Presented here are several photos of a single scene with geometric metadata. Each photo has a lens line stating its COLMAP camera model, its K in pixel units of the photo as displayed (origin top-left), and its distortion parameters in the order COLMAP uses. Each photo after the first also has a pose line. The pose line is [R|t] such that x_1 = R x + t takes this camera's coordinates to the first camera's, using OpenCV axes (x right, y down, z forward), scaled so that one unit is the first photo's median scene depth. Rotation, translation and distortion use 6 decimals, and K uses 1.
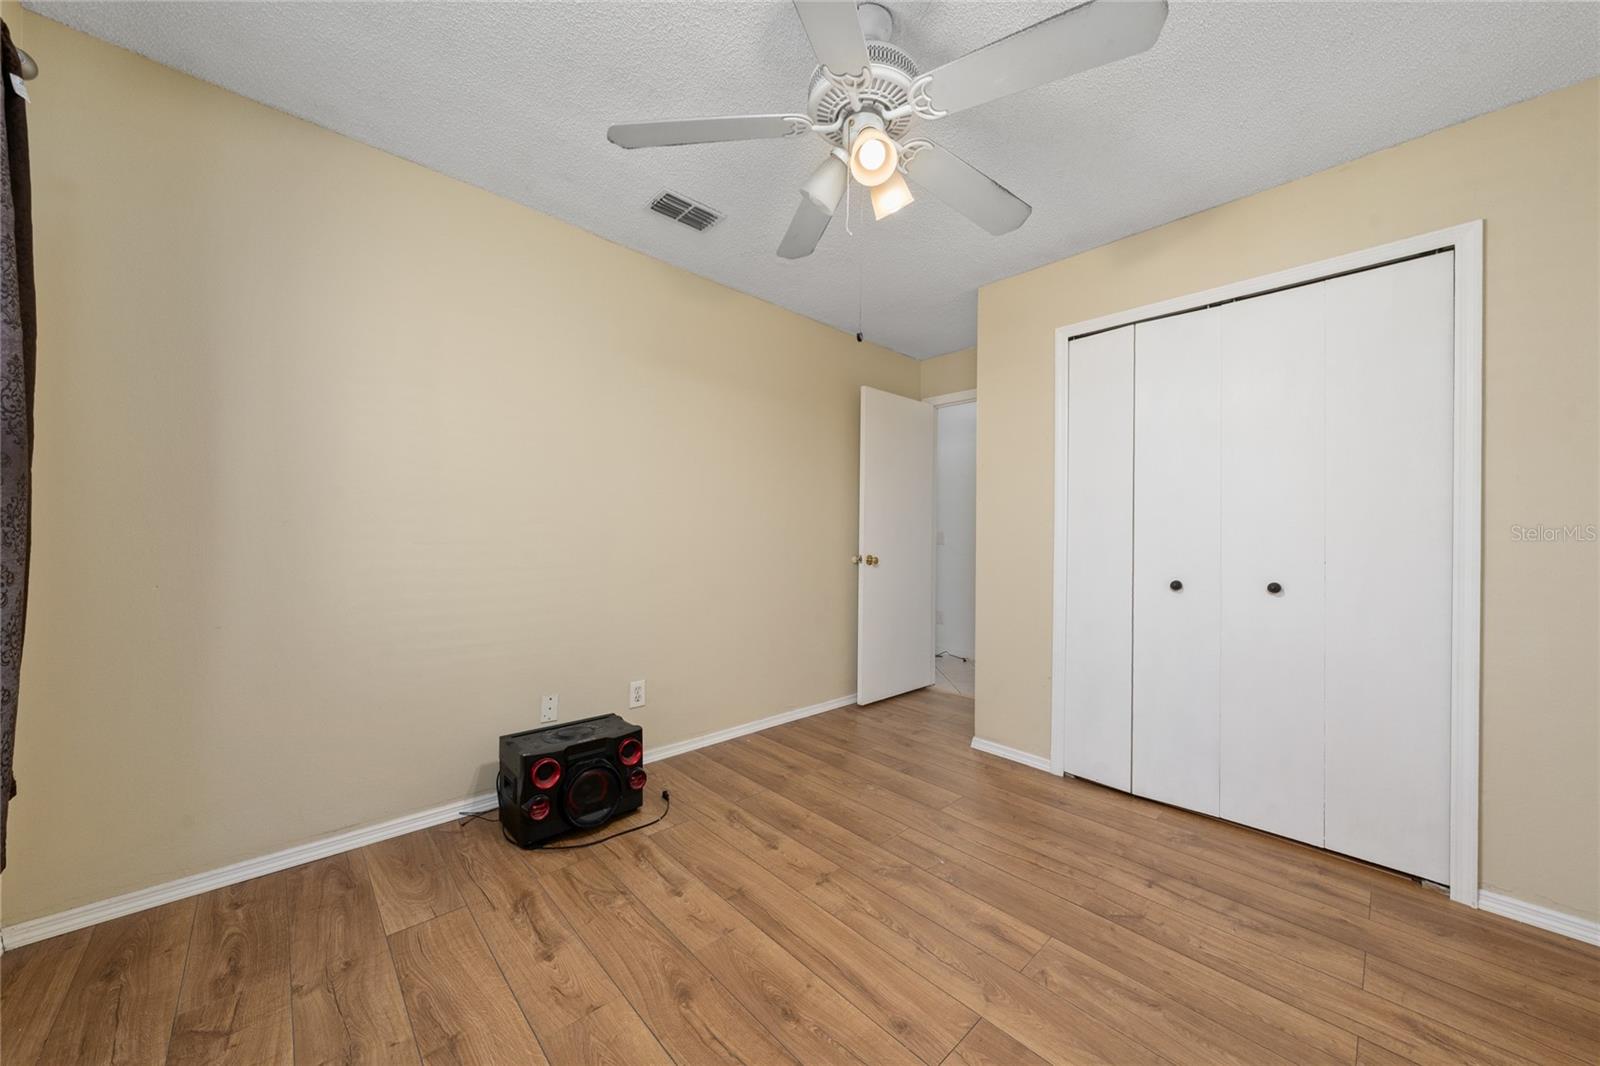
lens RADIAL K [[553.8, 0, 797.6], [0, 553.8, 528.0], [0, 0, 1]] dist [-0.002071, 0.000057]
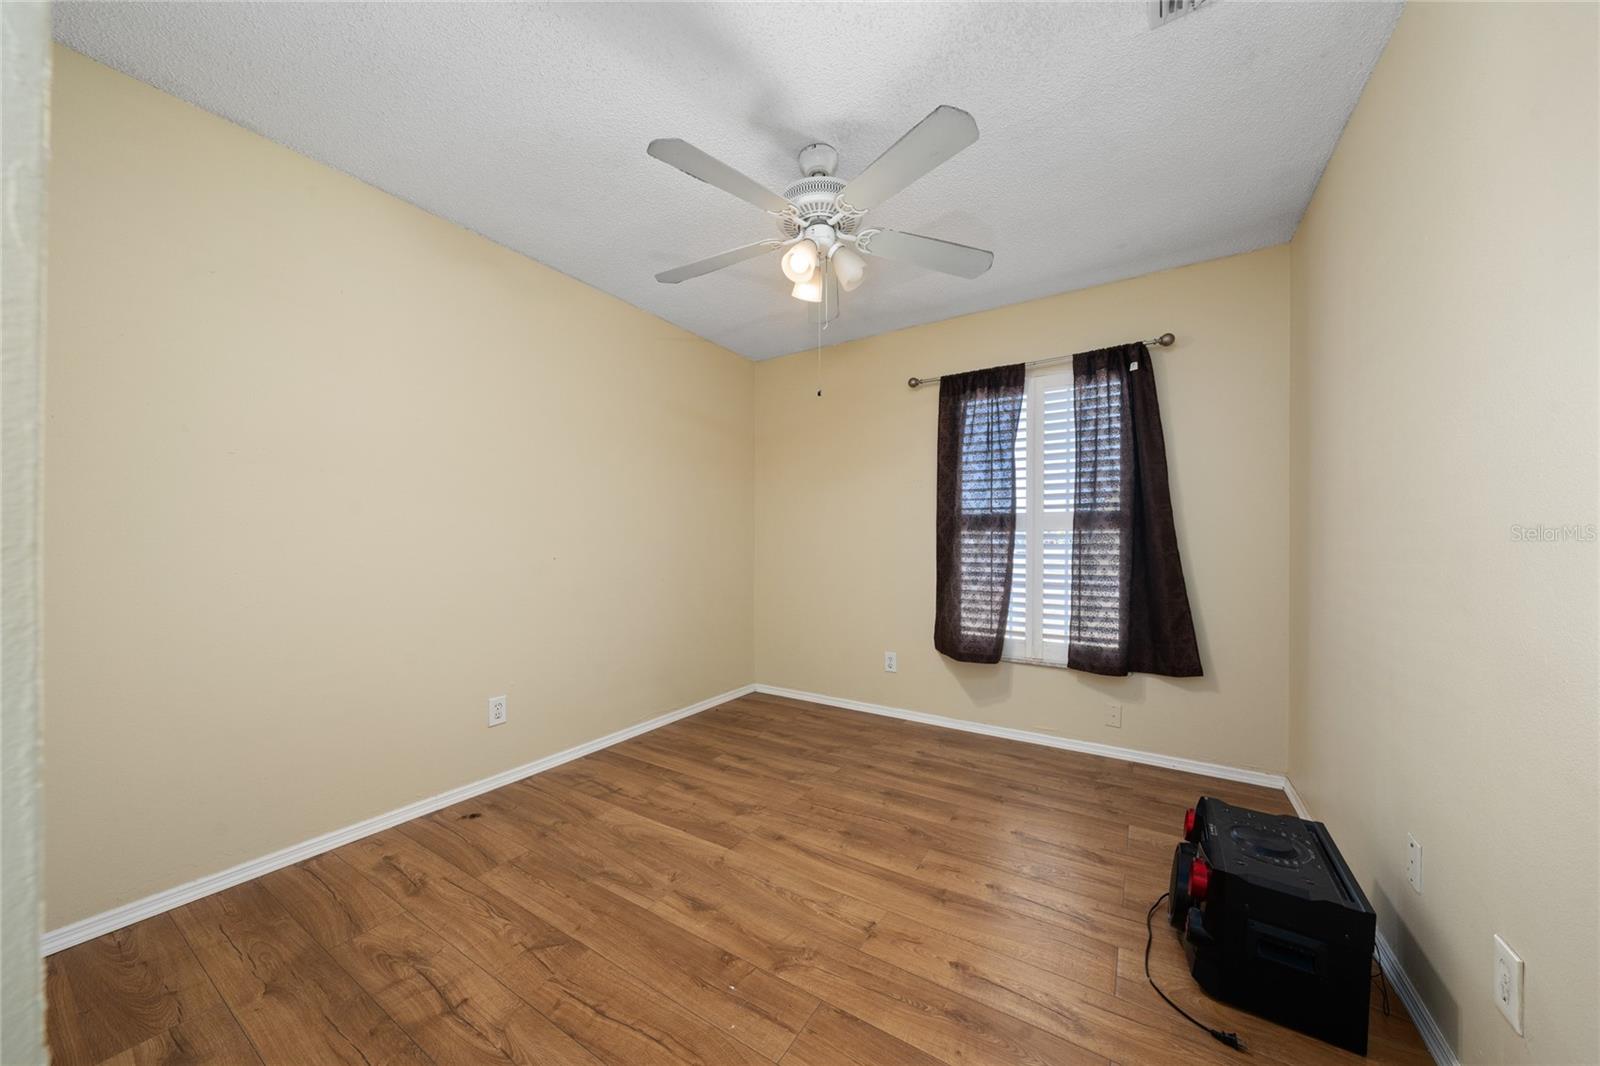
lens RADIAL K [[553.8, 0, 798.2], [0, 553.8, 541.7], [0, 0, 1]] dist [-0.002071, 0.000057]
pose [[-0.968856, -0.018547, -0.246929, 0.443817], [-0.014848, 0.999748, -0.016833, 0.031827], [0.247179, -0.012643, -0.968887, 2.088890]]
